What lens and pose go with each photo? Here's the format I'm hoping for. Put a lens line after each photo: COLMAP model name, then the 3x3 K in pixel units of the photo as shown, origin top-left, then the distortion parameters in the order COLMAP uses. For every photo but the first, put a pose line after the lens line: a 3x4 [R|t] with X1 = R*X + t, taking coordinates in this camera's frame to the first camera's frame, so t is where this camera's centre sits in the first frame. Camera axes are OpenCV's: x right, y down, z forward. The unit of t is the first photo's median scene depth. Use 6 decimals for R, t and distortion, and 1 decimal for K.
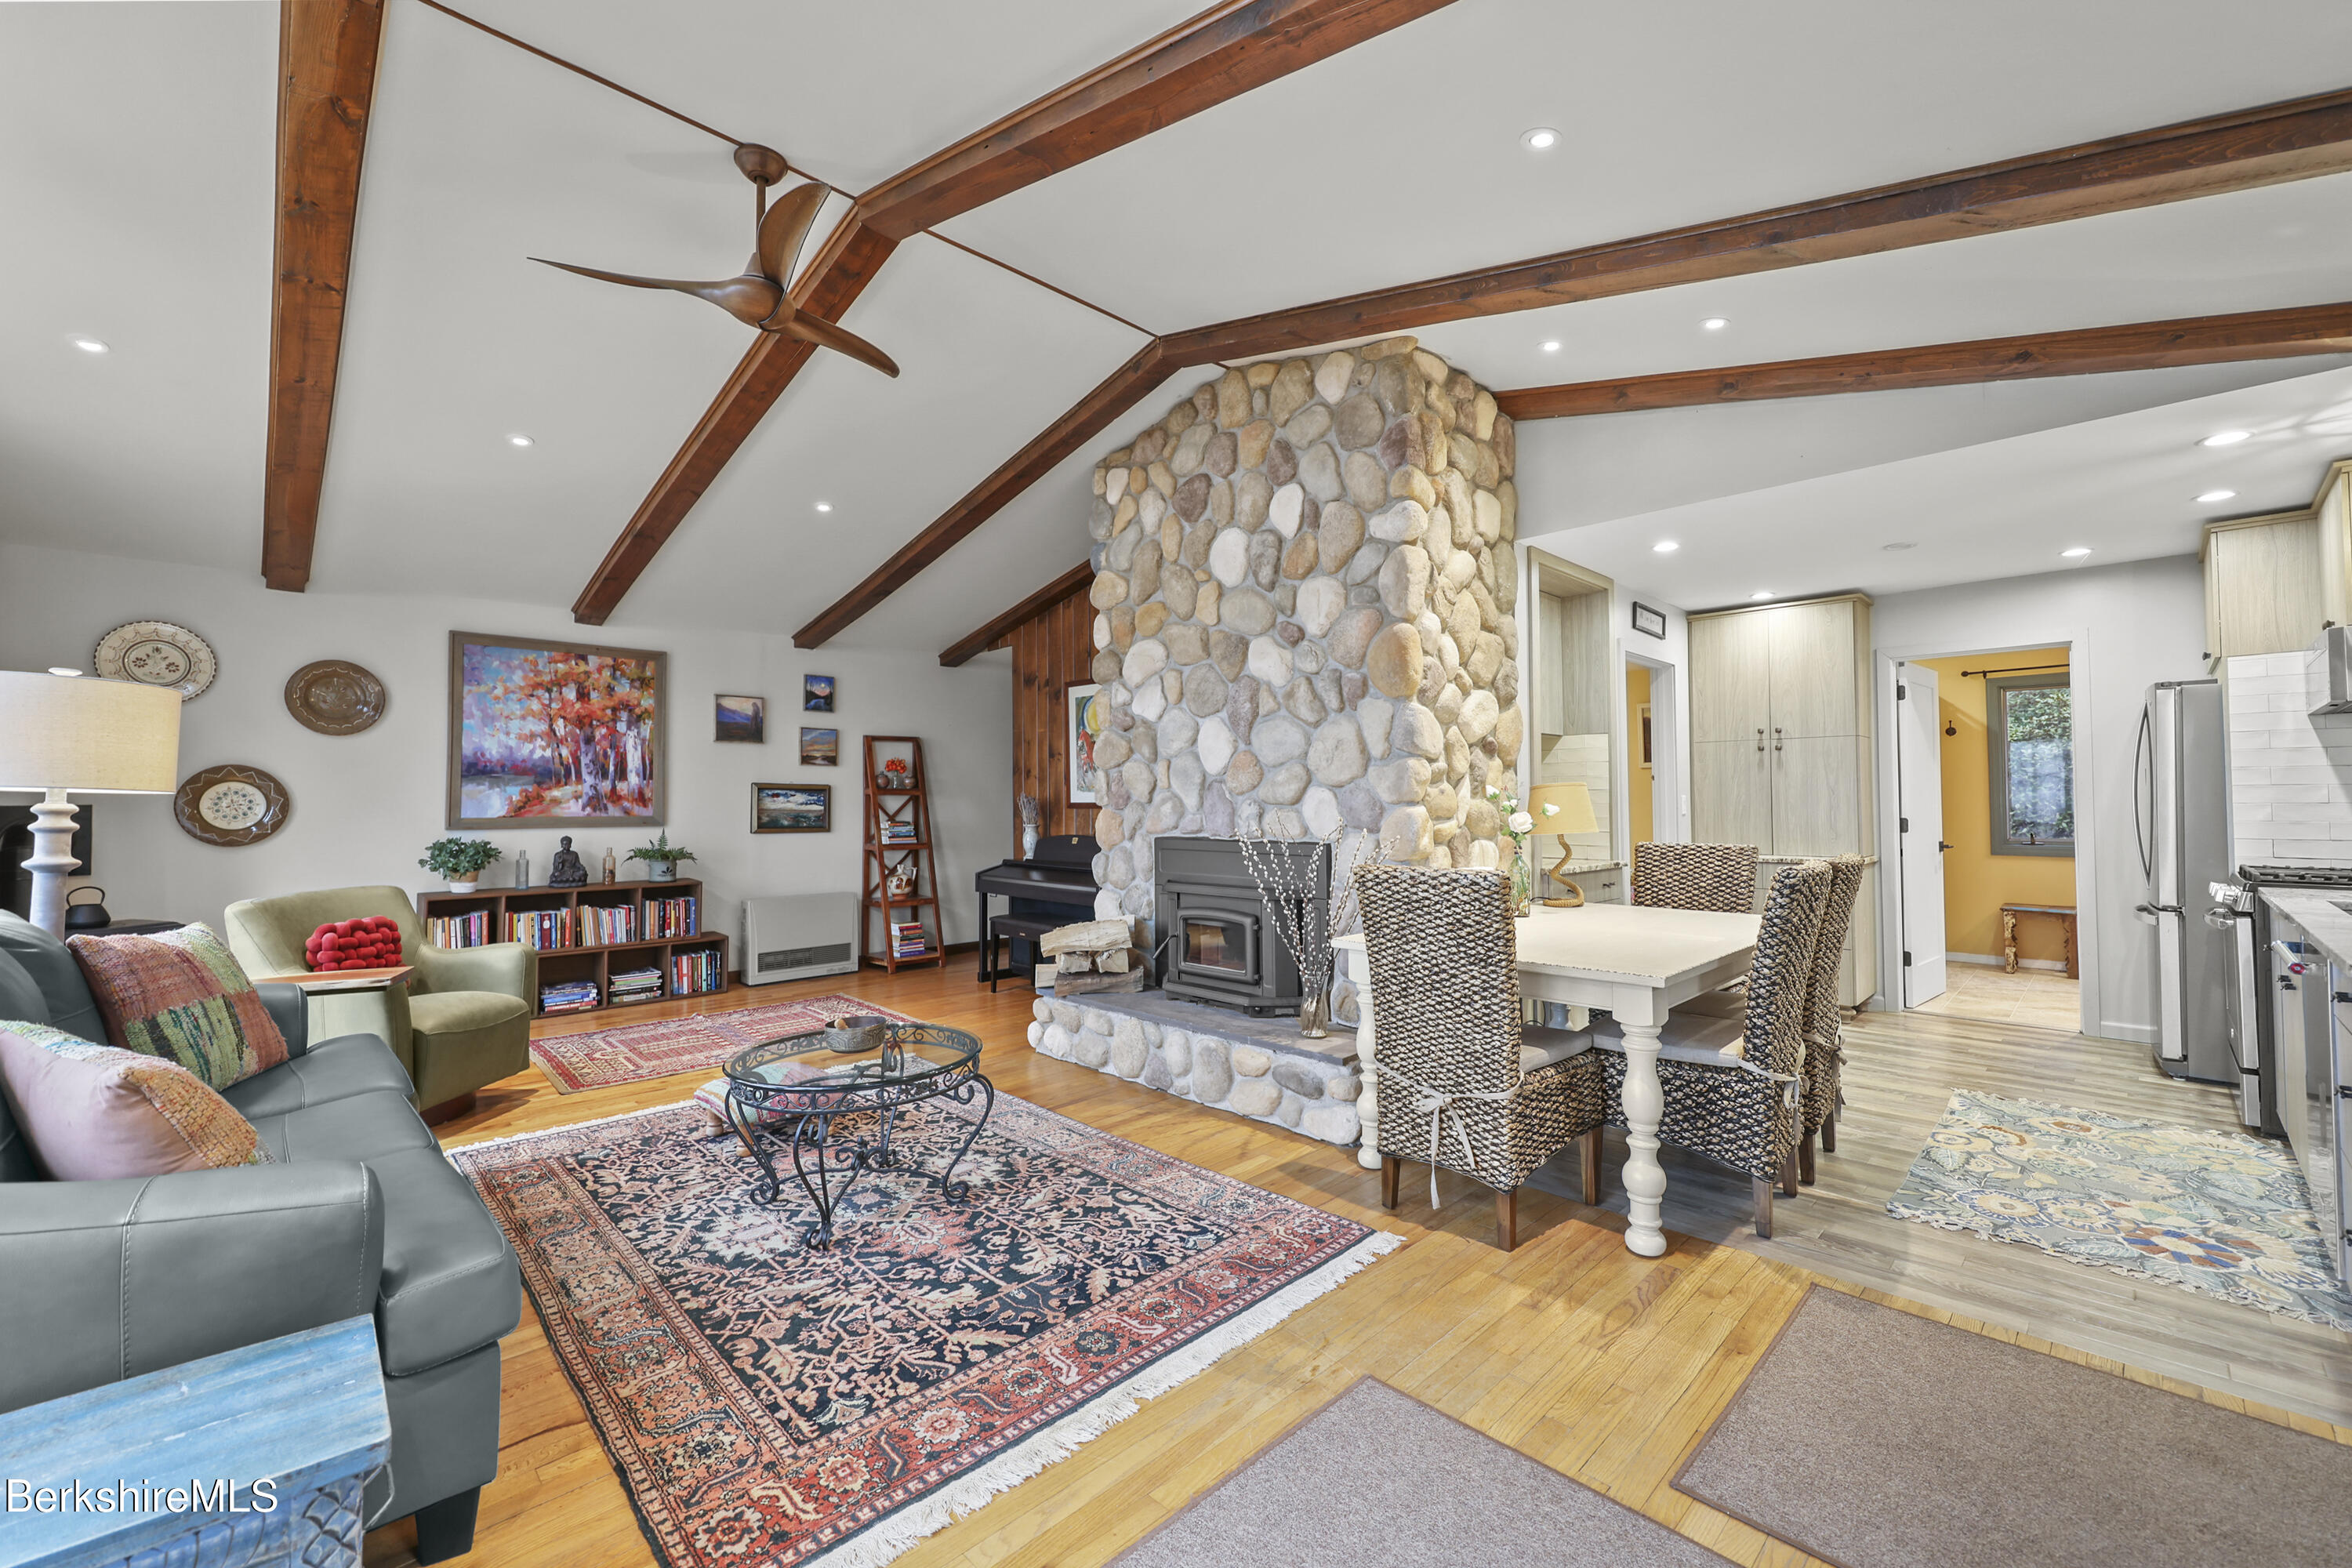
lens RADIAL K [[966.8, 0, 1178.3], [0, 966.8, 783.1], [0, 0, 1]] dist [0.000417, 0.000018]
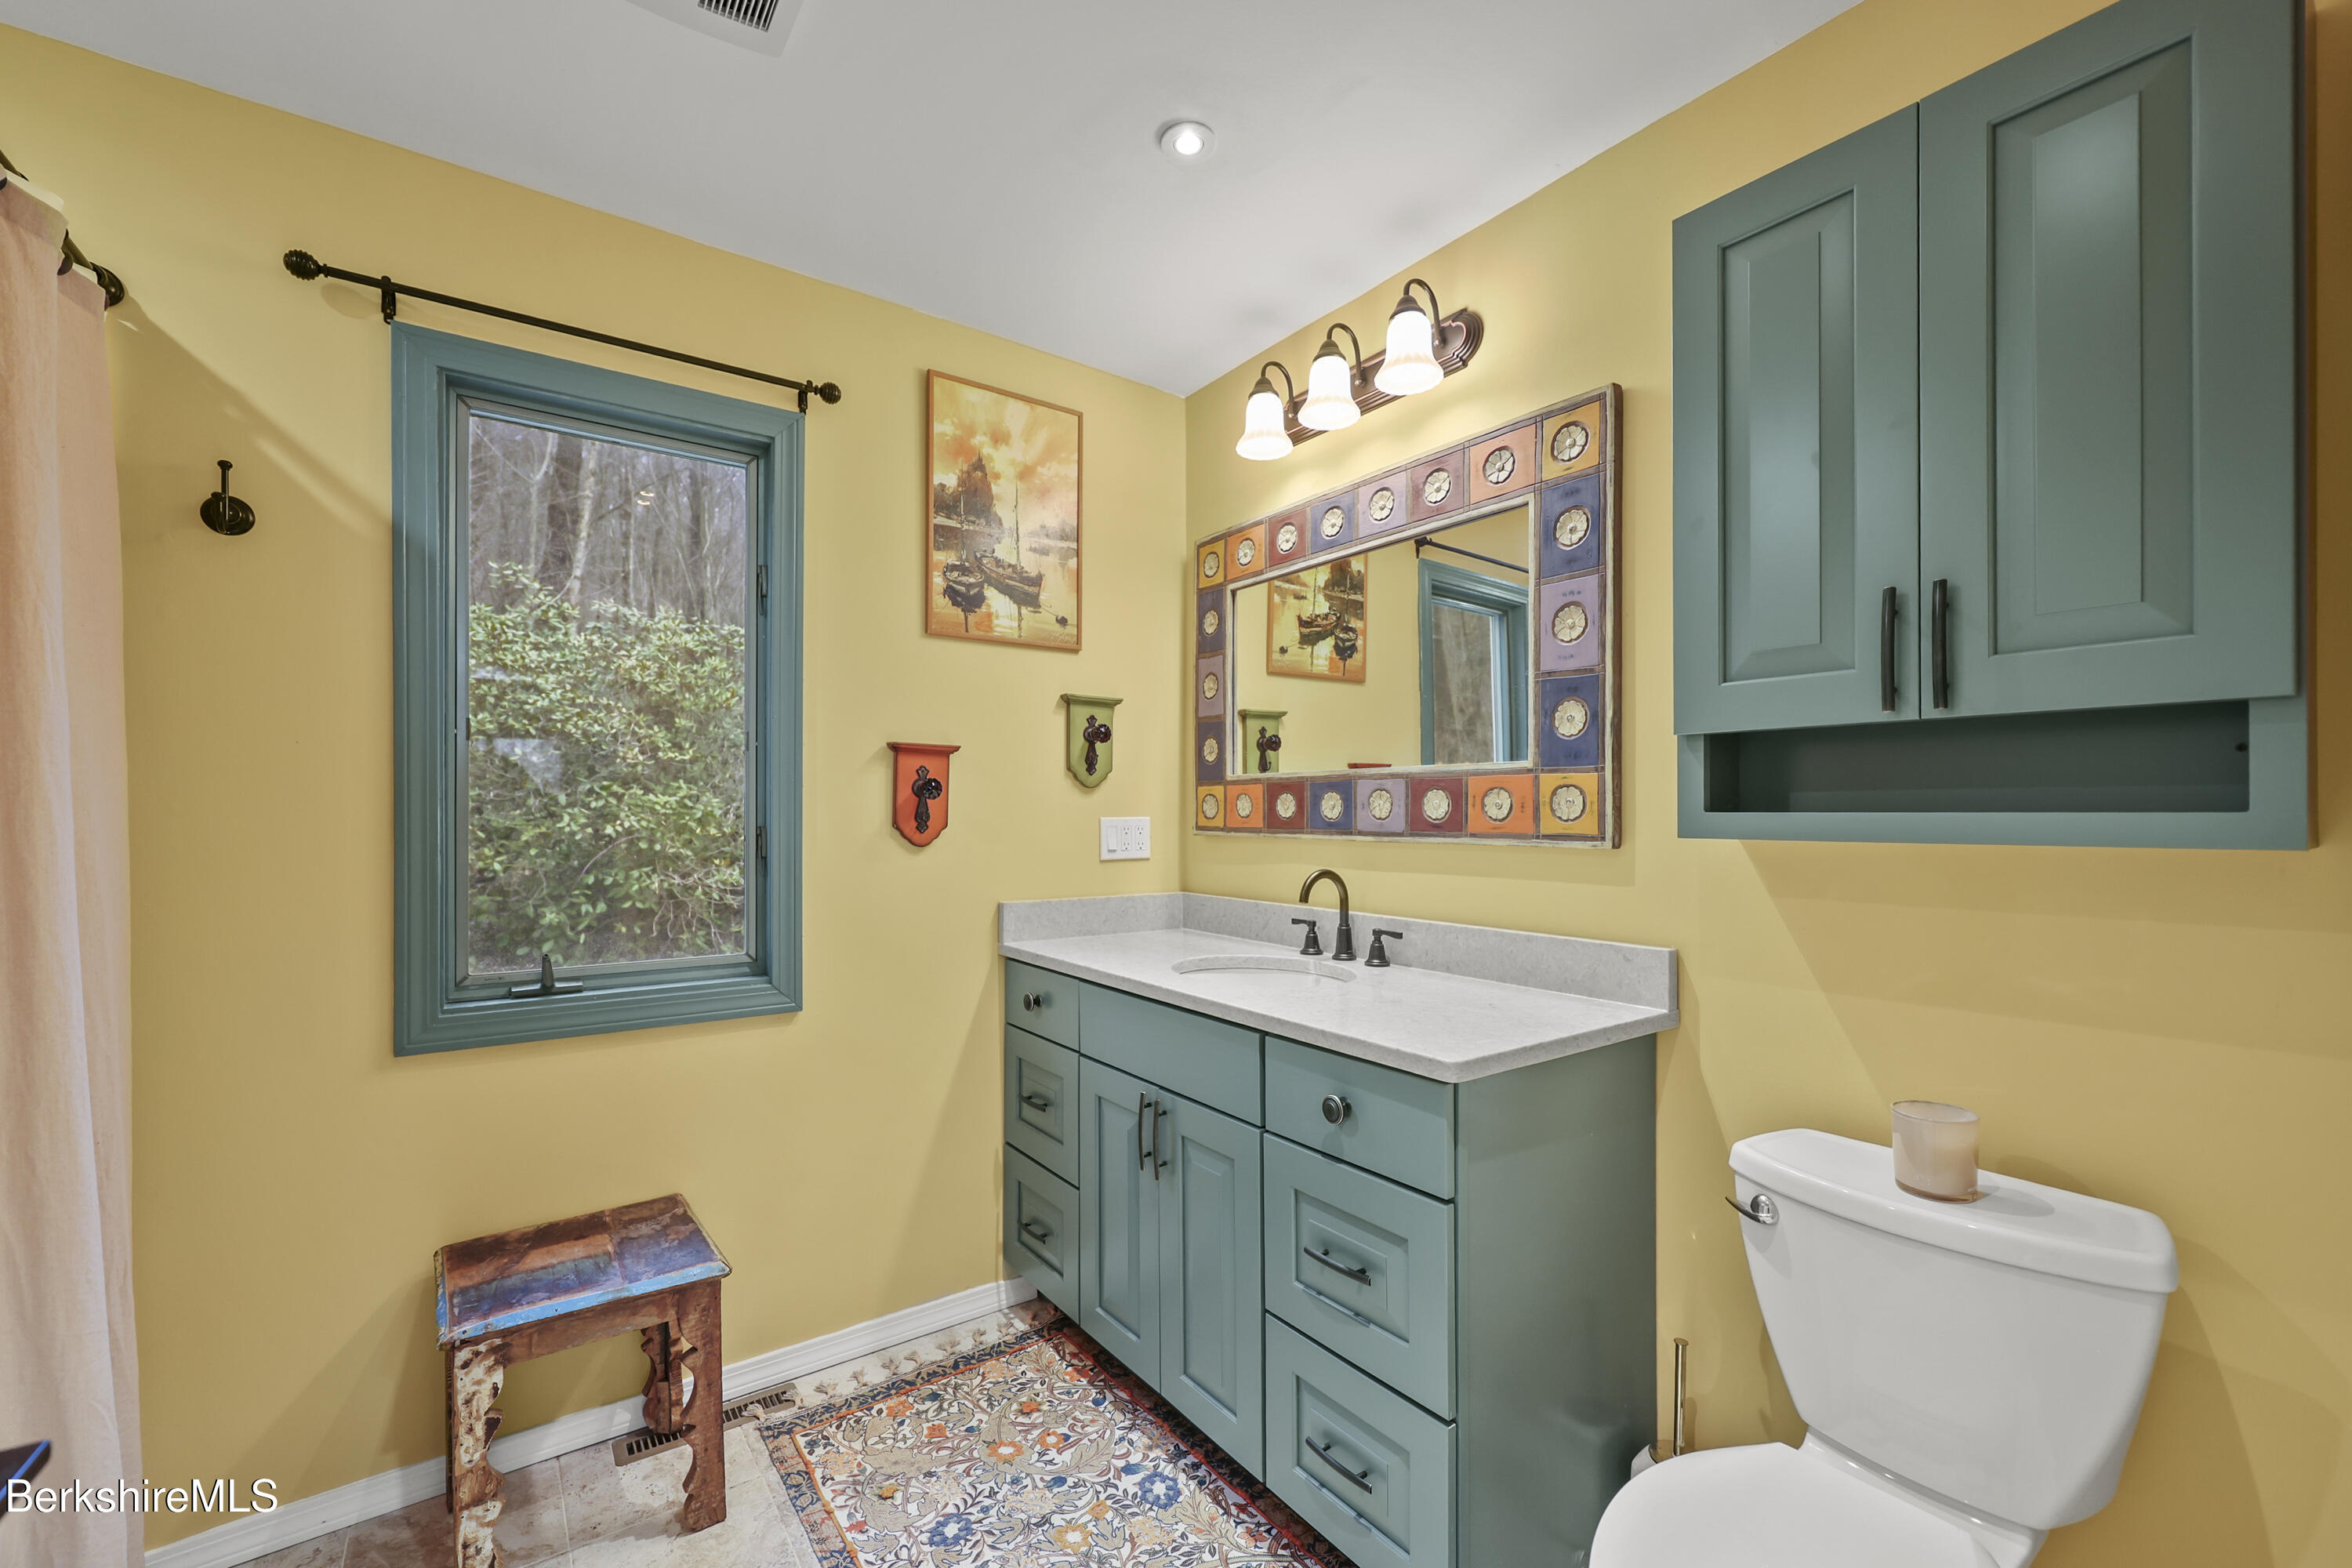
lens RADIAL K [[966.8, 0, 1186.2], [0, 966.8, 804.7], [0, 0, 1]] dist [0.000417, 0.000018]
pose [[0.152858, 0.012785, 0.988165, 0.807135], [-0.019351, 0.999763, -0.009942, 0.011159], [-0.988059, -0.017602, 0.153070, 0.983360]]
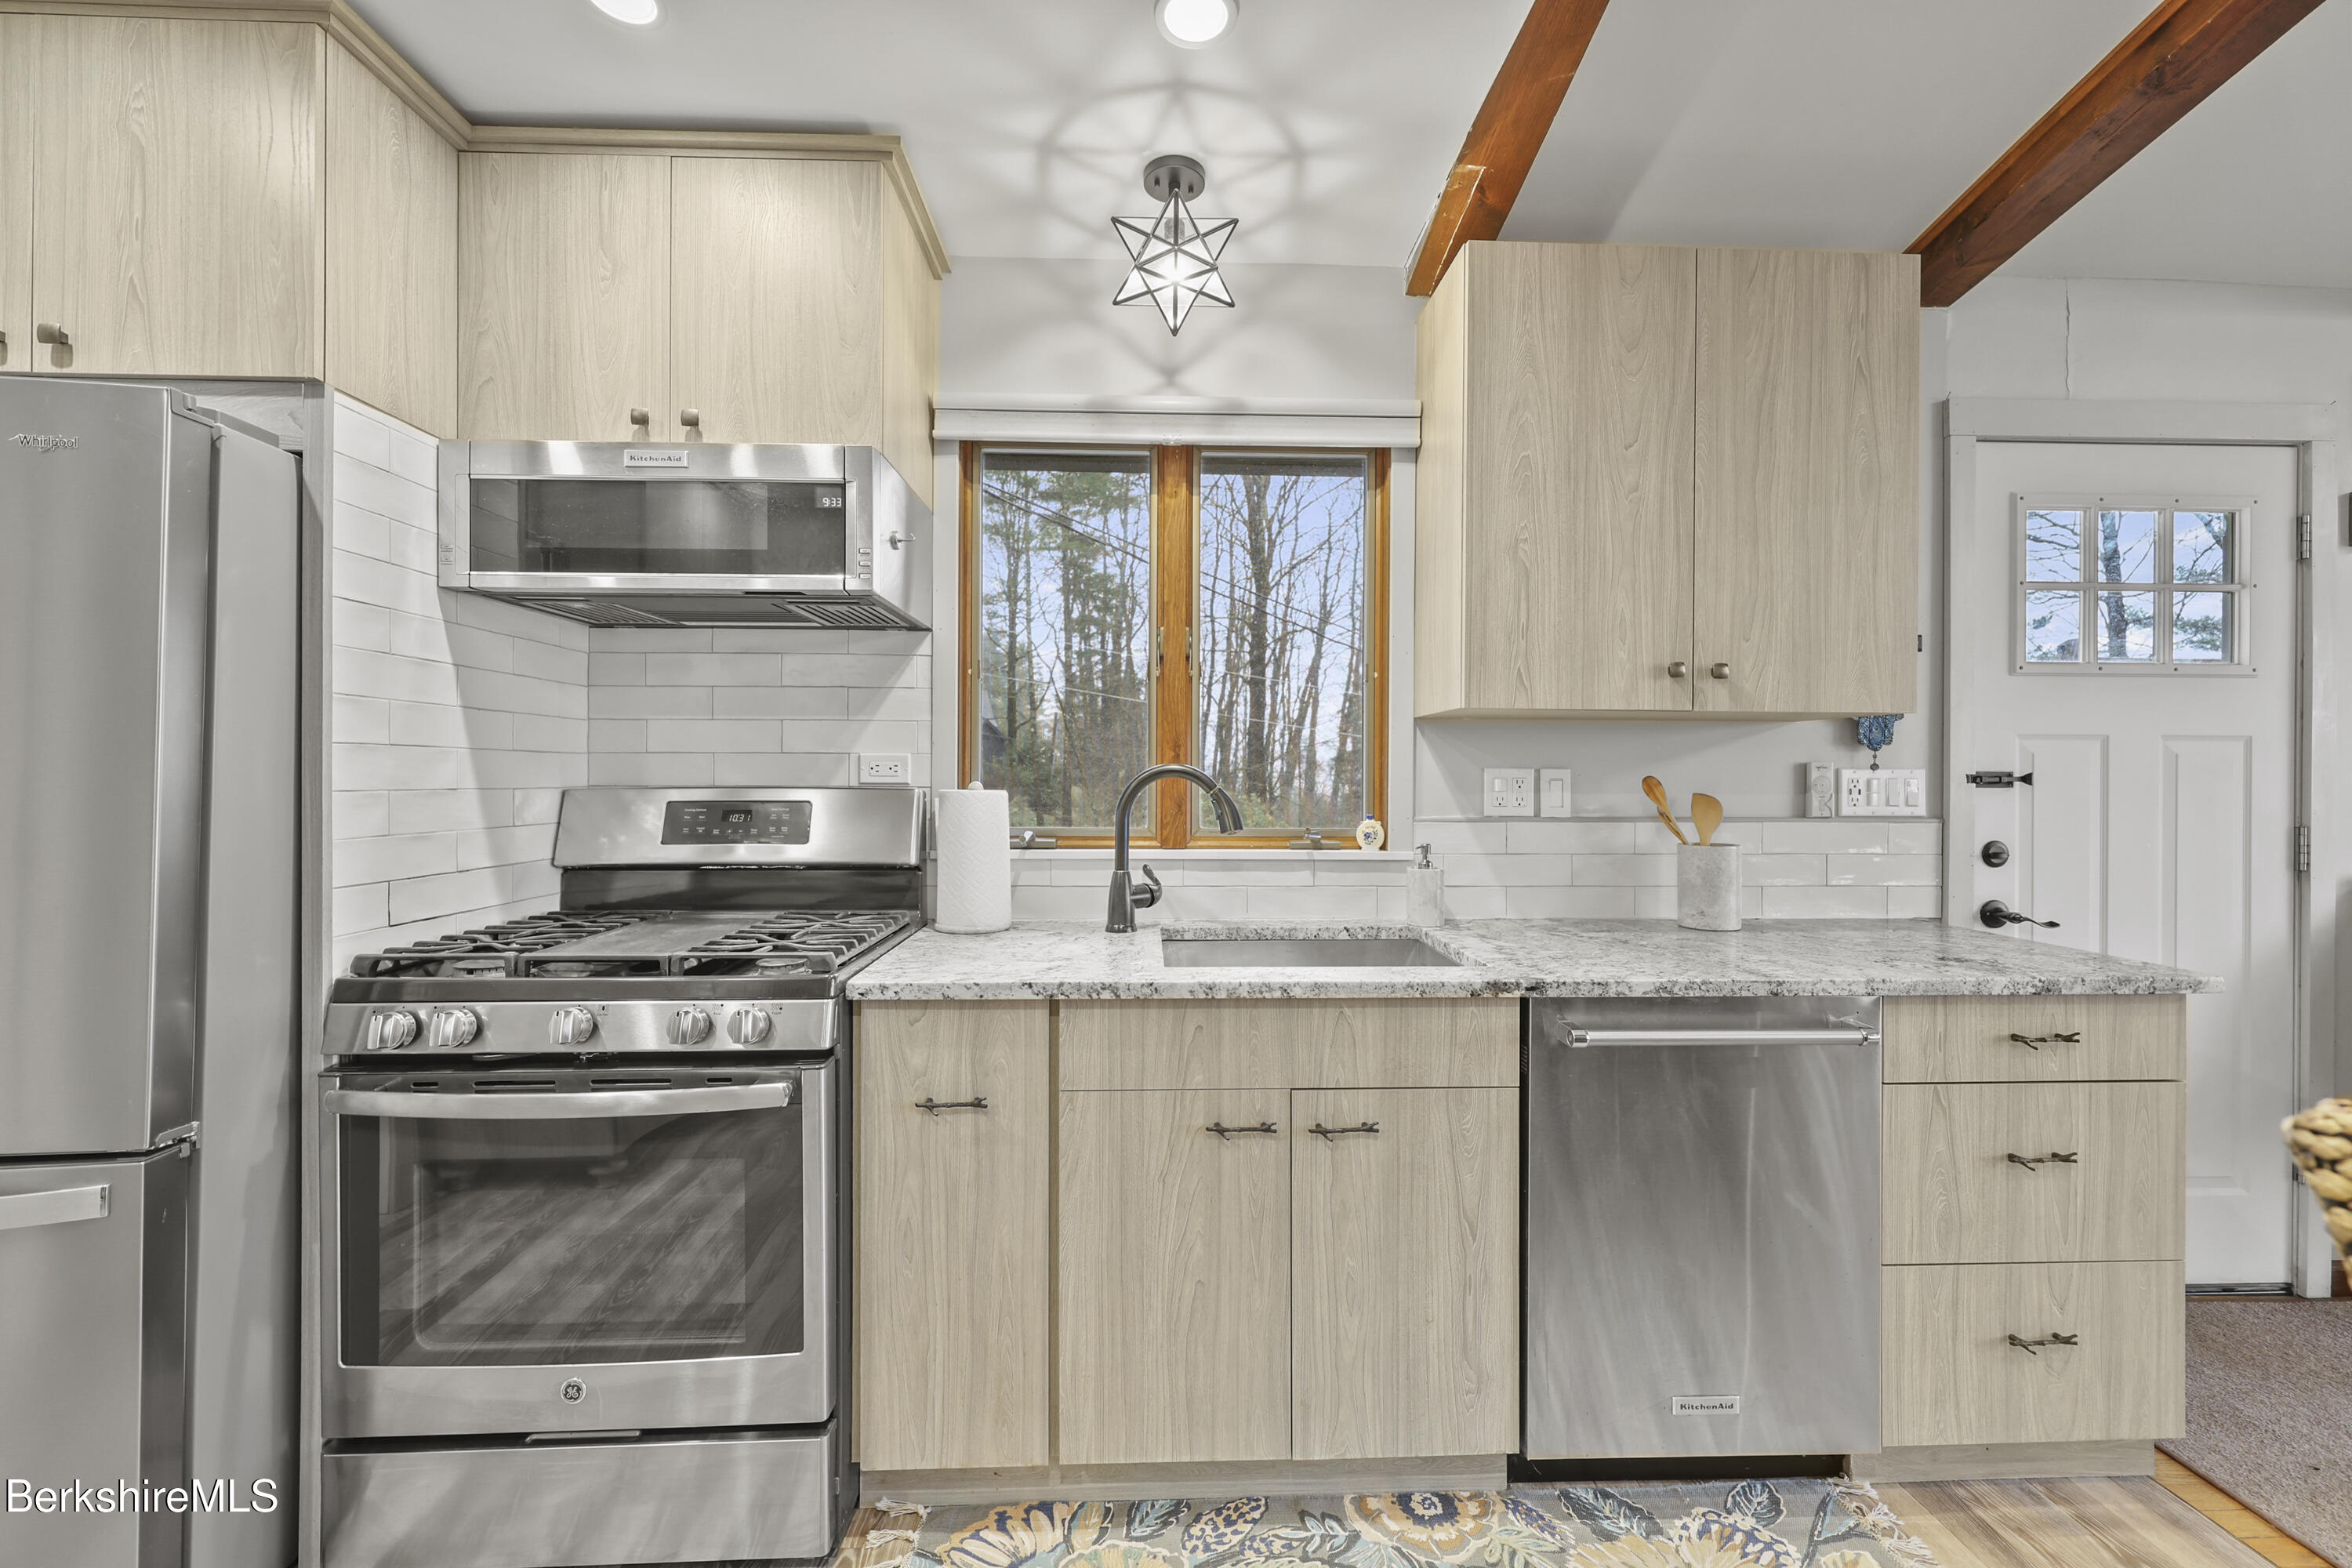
lens RADIAL K [[966.8, 0, 1163.2], [0, 966.8, 770.0], [0, 0, 1]] dist [0.000417, 0.000018]
pose [[-0.735879, 0.006872, 0.677078, 0.460669], [-0.014331, 0.999566, -0.025720, 0.013298], [-0.676961, -0.028630, -0.735461, 0.795636]]
